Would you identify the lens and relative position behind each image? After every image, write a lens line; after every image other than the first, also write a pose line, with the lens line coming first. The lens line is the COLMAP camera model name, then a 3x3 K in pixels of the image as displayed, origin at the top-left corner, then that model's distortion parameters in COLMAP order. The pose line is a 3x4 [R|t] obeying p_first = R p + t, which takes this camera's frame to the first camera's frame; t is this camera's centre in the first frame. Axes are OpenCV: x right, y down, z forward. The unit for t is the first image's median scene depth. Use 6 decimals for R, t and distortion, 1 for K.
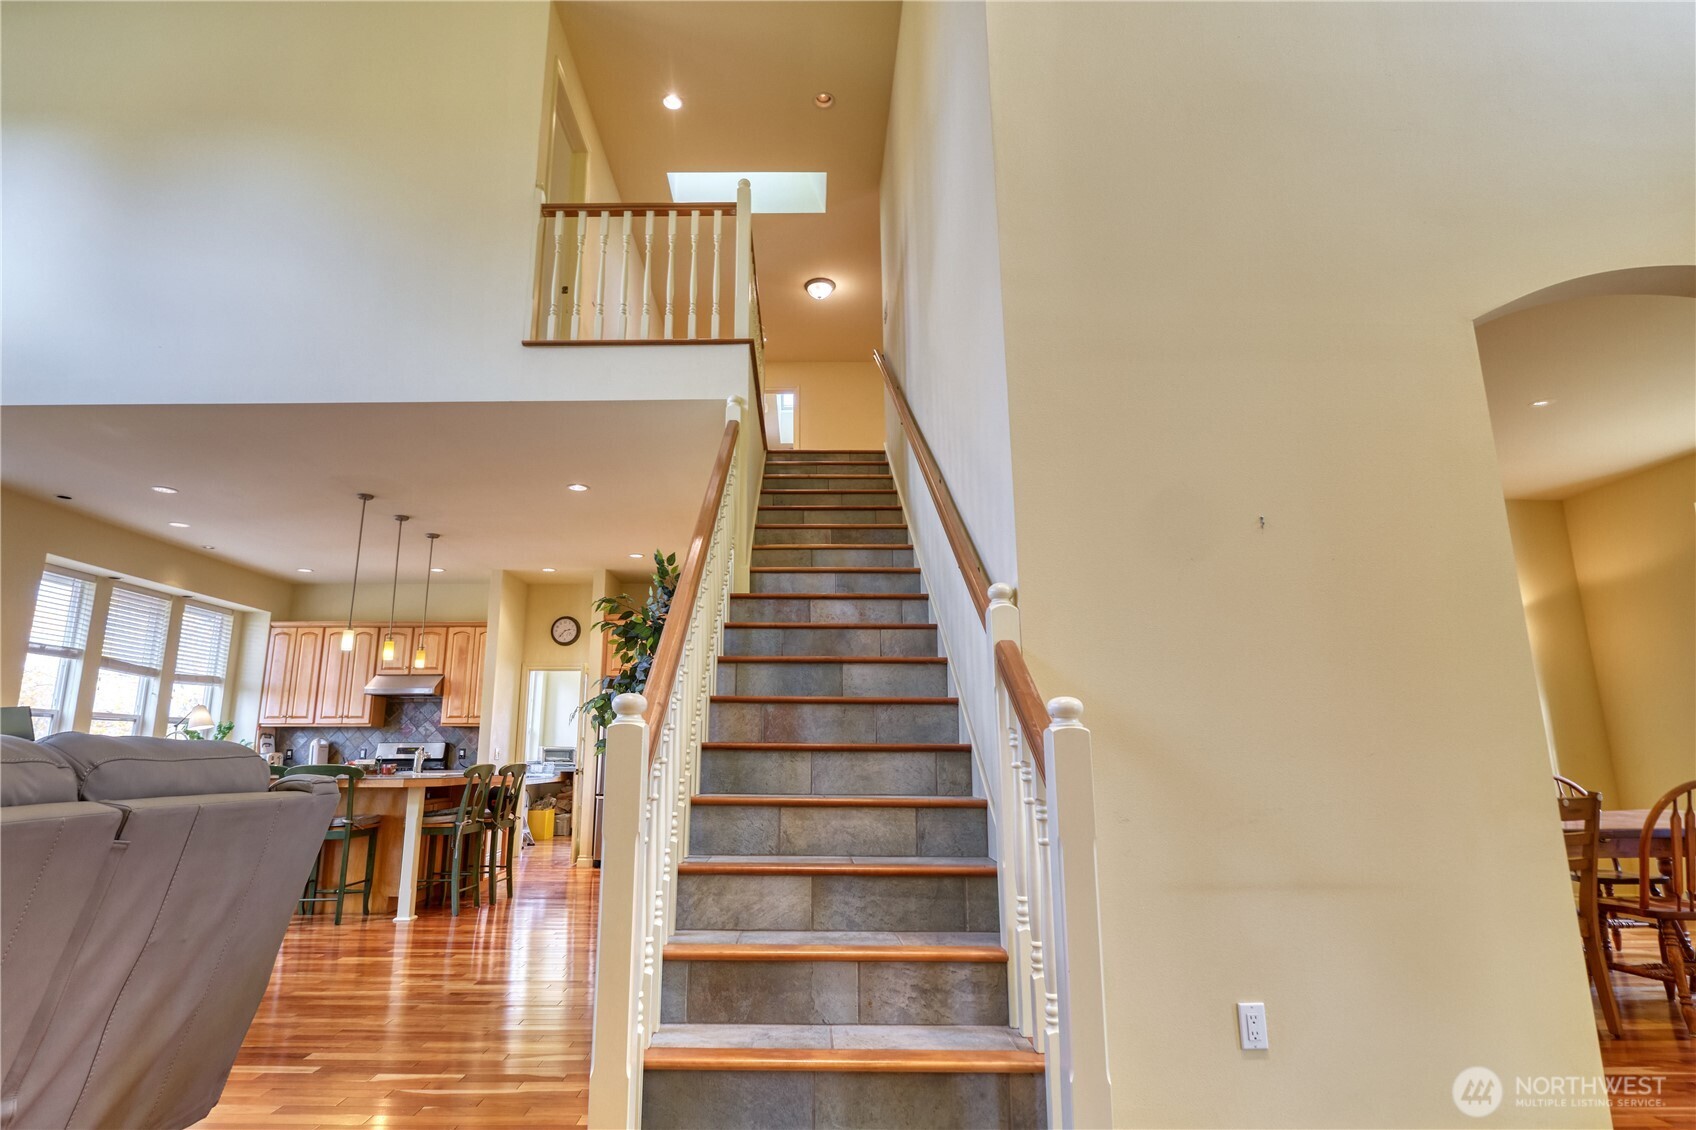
lens RADIAL K [[856.0, 0, 813.1], [0, 856.0, 576.3], [0, 0, 1]] dist [-0.004108, -0.001309]
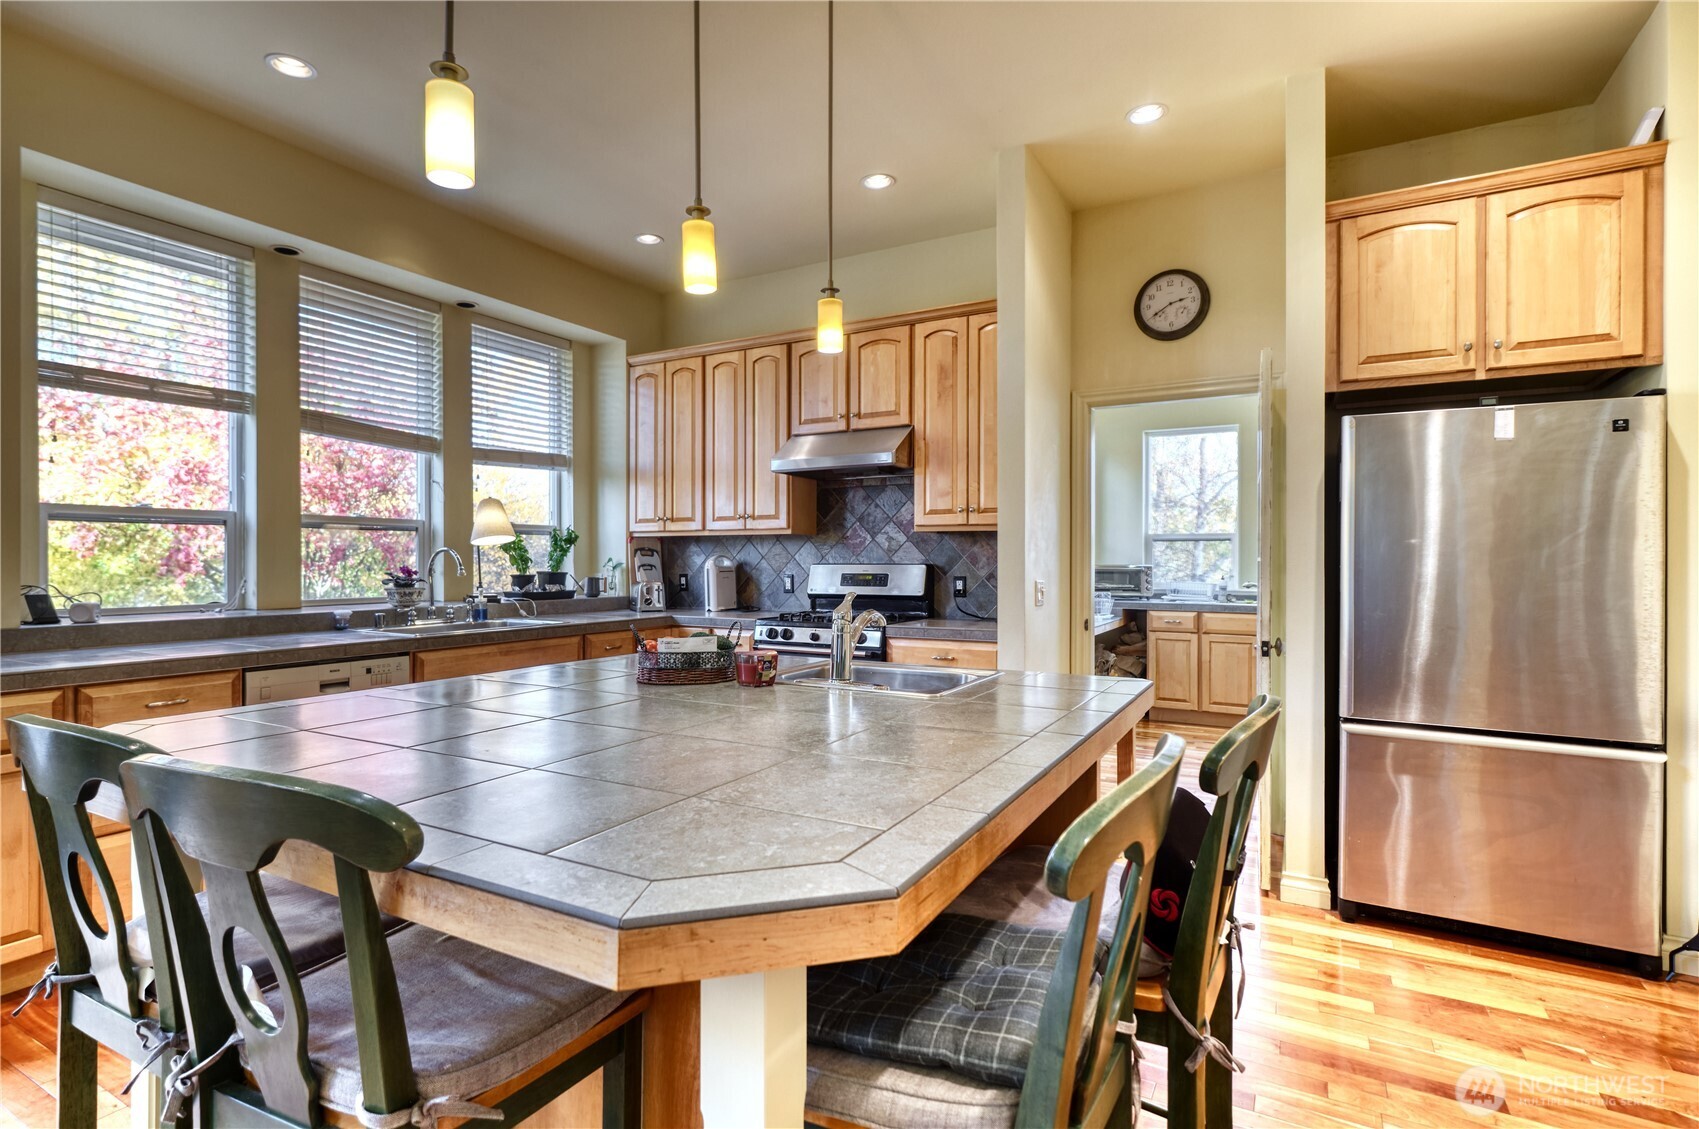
lens RADIAL K [[837.6, 0, 827.8], [0, 837.6, 560.4], [0, 0, 1]] dist [0.004851, 0.001120]
pose [[0.866688, 0.003807, -0.498837, -0.240150], [0.099399, 0.978601, 0.180167, 0.100256], [0.488848, -0.205732, 0.847763, 0.567397]]
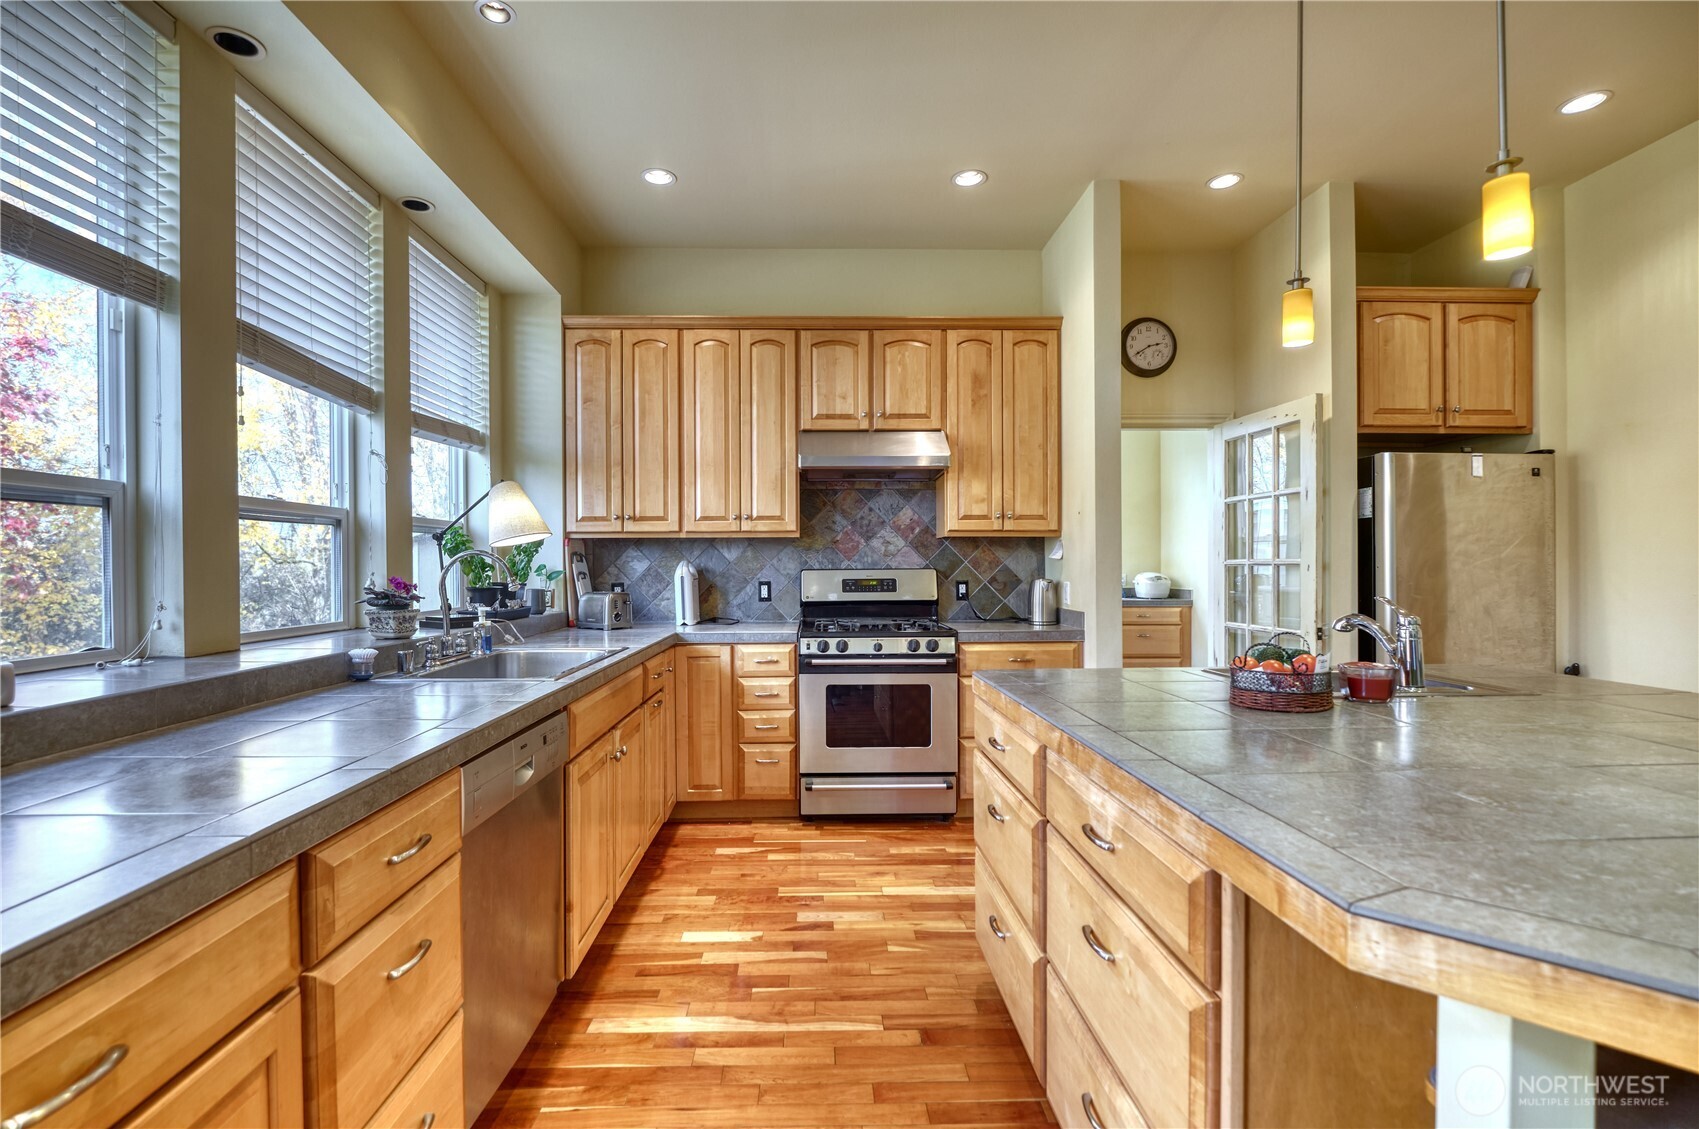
lens RADIAL K [[767.3, 0, 838.7], [0, 767.3, 573.5], [0, 0, 1]] dist [-0.007871, -0.000115]
pose [[0.999757, -0.002395, 0.021927, -0.500090], [-0.002408, 0.976291, 0.216451, 0.100790], [-0.021925, -0.216451, 0.976047, 0.567058]]
